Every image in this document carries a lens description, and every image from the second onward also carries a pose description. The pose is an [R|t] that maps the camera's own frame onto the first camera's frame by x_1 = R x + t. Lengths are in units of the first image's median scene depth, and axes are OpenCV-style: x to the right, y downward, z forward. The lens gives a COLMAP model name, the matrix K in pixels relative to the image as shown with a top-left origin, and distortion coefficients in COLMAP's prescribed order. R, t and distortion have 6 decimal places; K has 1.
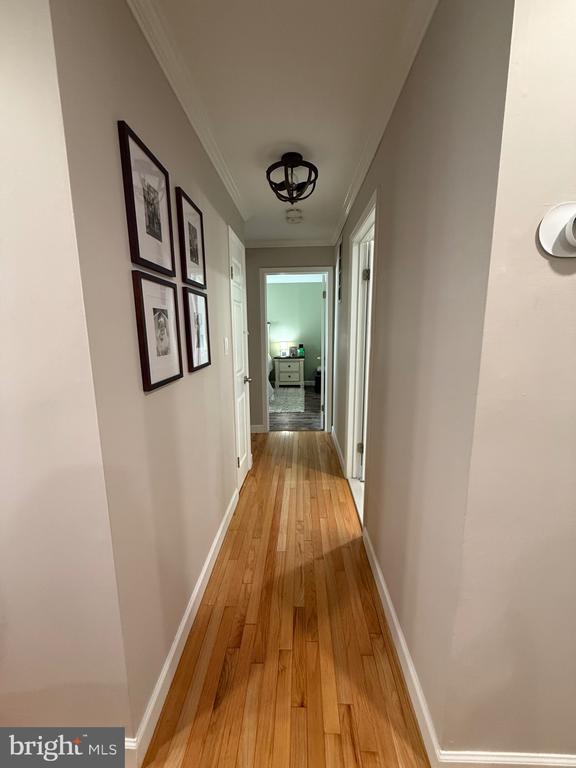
lens RADIAL K [[304.7, 0, 289.8], [0, 304.7, 383.3], [0, 0, 1]] dist [-0.000755, 0.000021]
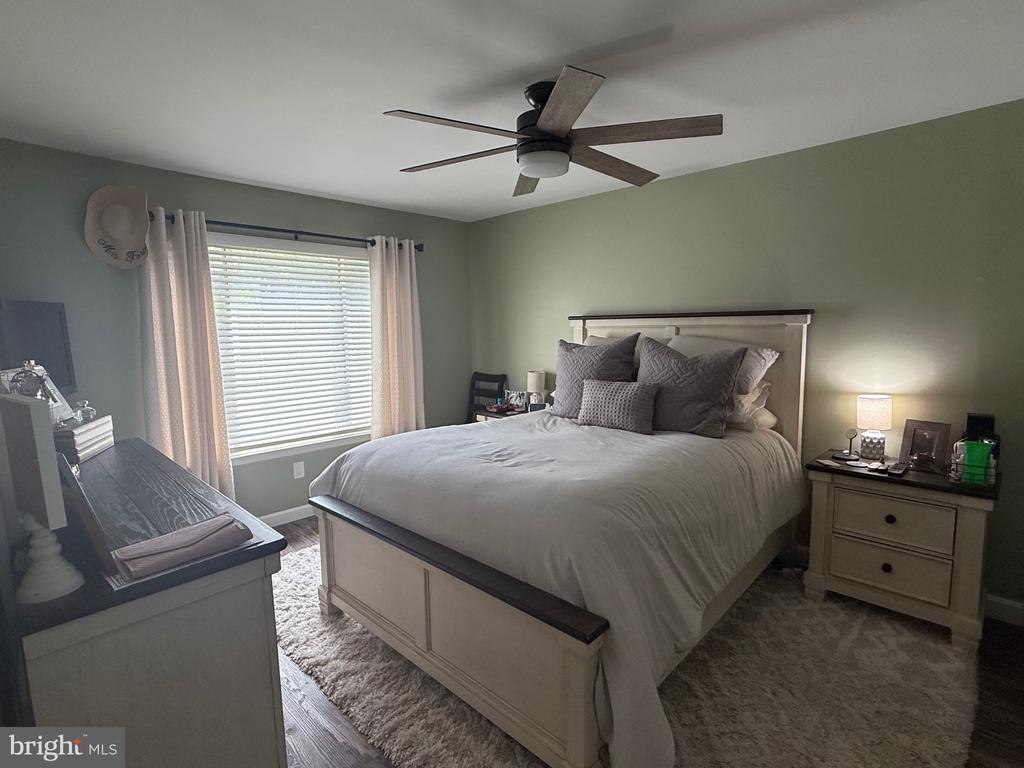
lens RADIAL K [[506.0, 0, 511.0], [0, 506.0, 385.0], [0, 0, 1]] dist [0.002261, 0.000426]
pose [[0.738774, 0.080573, -0.669119, 0.030409], [-0.119777, 0.992719, -0.012706, -0.110687], [0.663224, 0.089532, 0.743046, 0.562490]]
